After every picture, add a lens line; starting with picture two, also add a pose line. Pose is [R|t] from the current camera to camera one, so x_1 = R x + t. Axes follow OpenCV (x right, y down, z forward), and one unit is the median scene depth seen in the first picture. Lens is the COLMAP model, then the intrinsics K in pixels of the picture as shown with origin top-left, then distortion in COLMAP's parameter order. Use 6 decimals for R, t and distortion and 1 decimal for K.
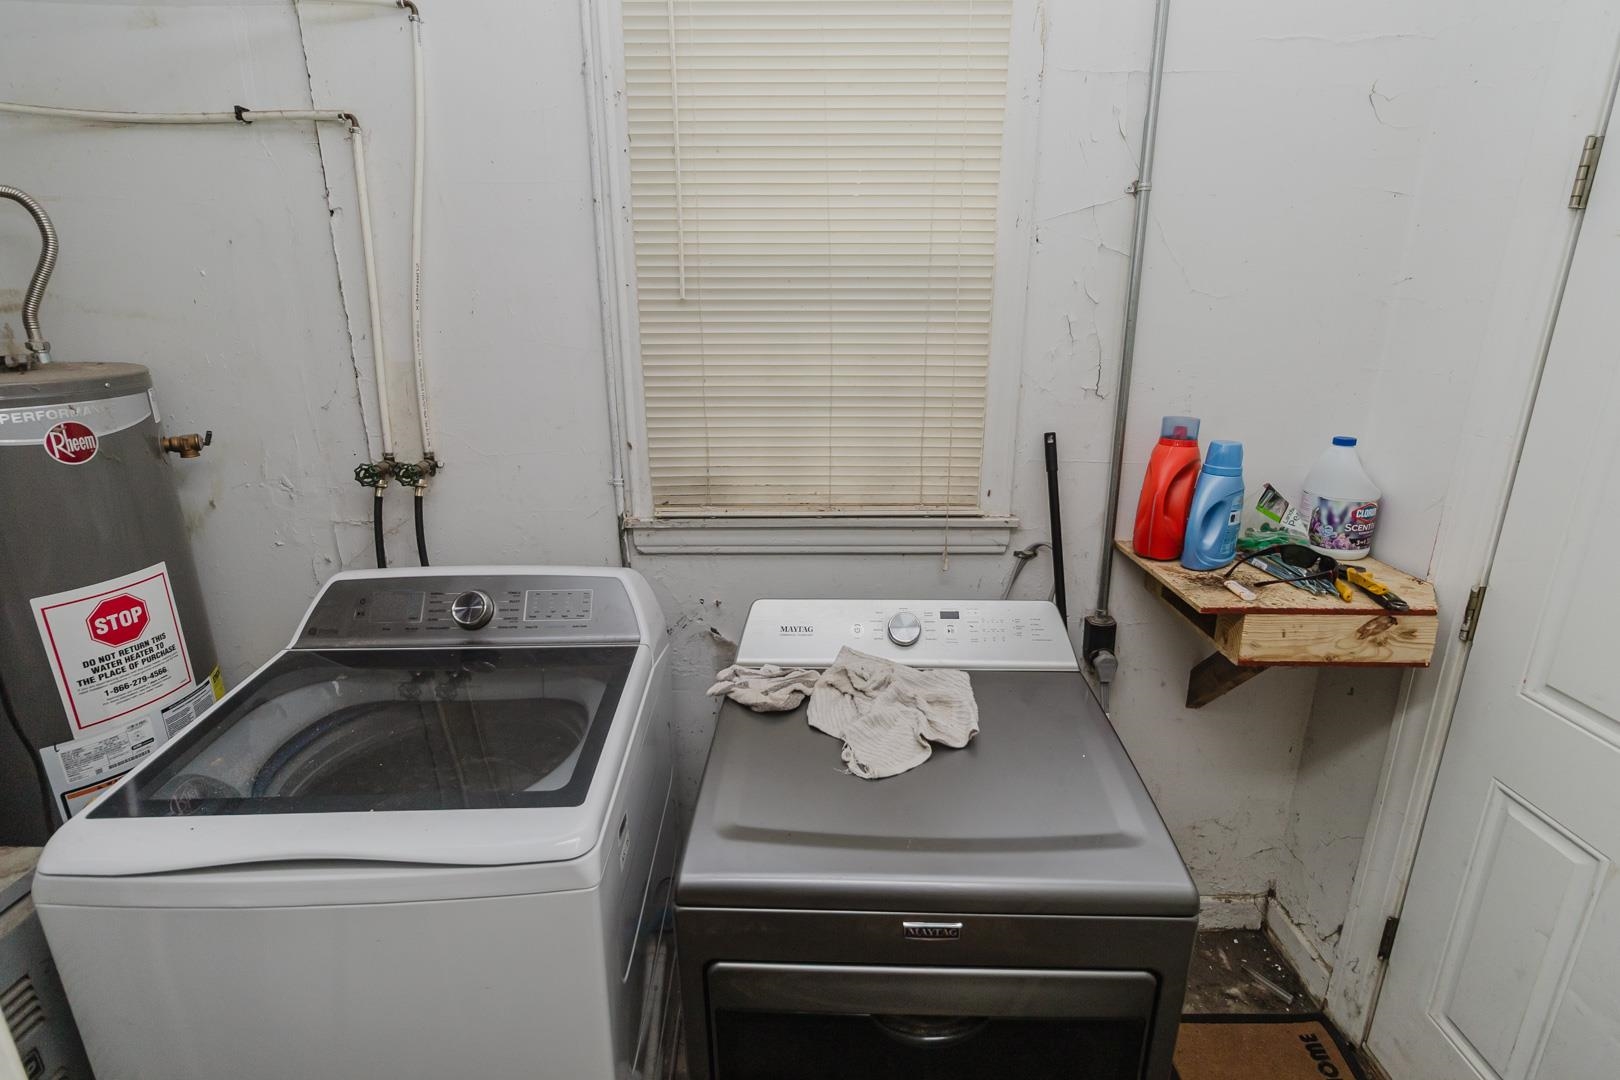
lens RADIAL K [[743.8, 0, 818.8], [0, 743.8, 536.2], [0, 0, 1]] dist [-0.001027, 0.000629]
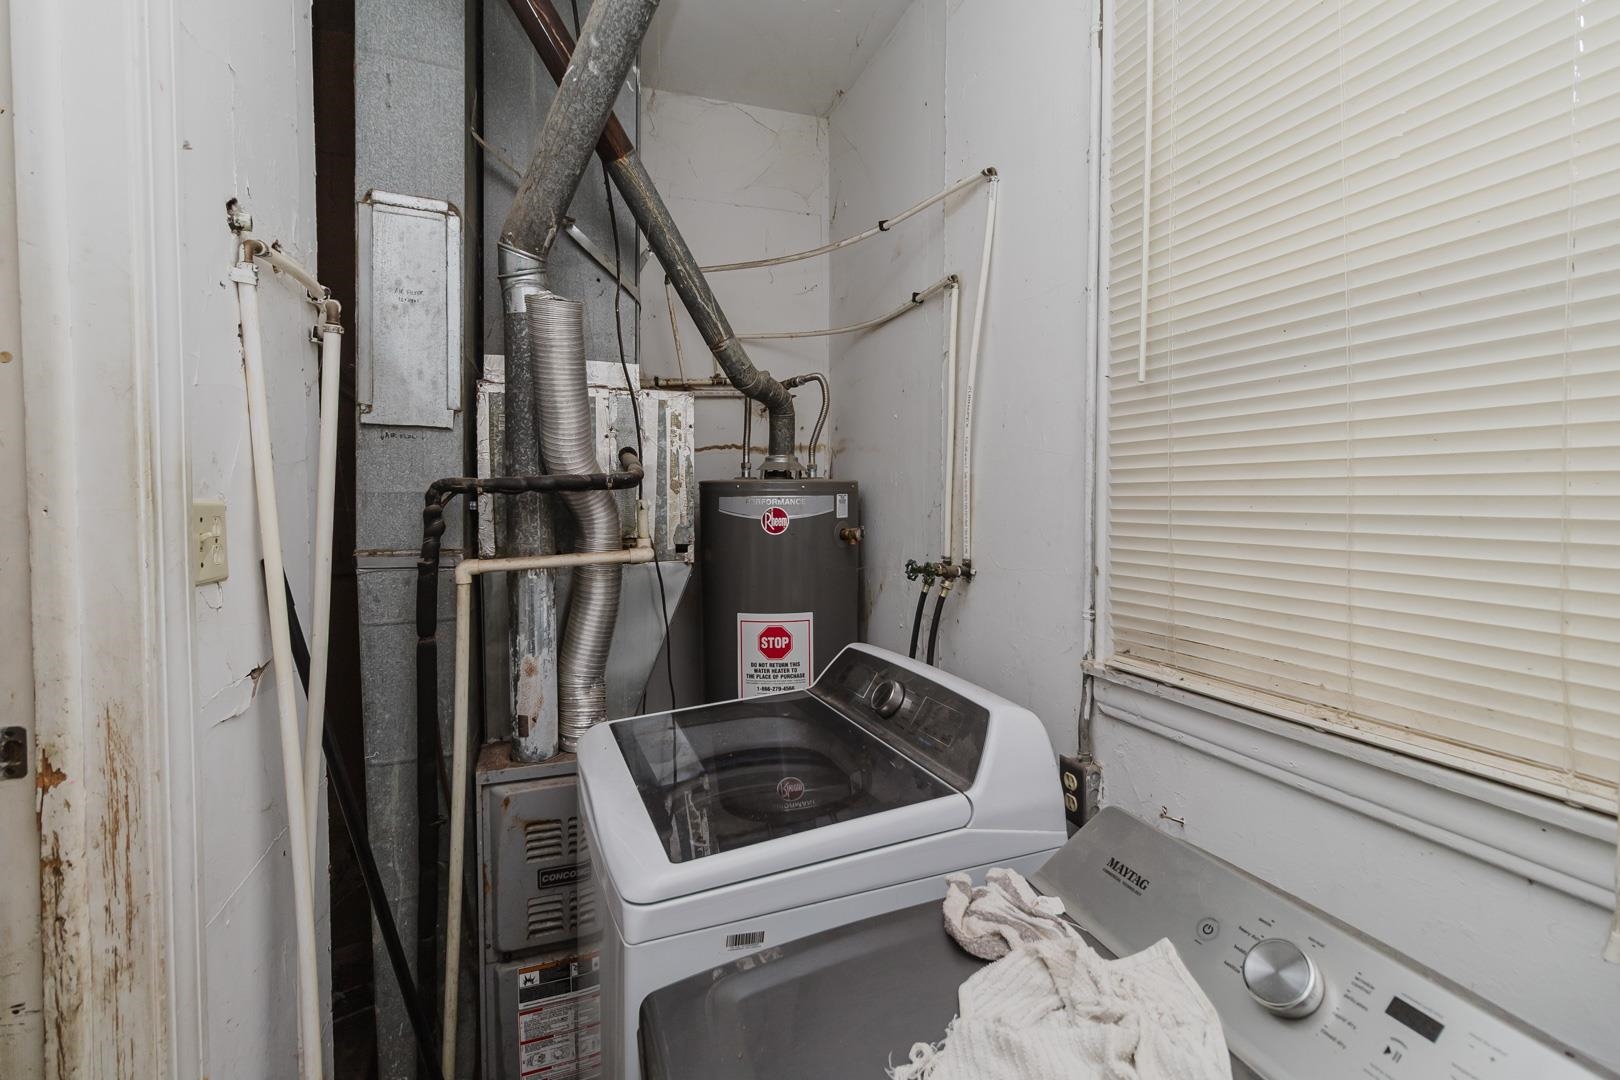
lens RADIAL K [[743.8, 0, 816.0], [0, 743.8, 532.1], [0, 0, 1]] dist [-0.001027, 0.000629]
pose [[0.337654, 0.043351, -0.940272, 0.449530], [-0.281096, 0.957999, -0.056774, -0.034739], [0.898318, 0.283476, 0.335658, 0.509625]]
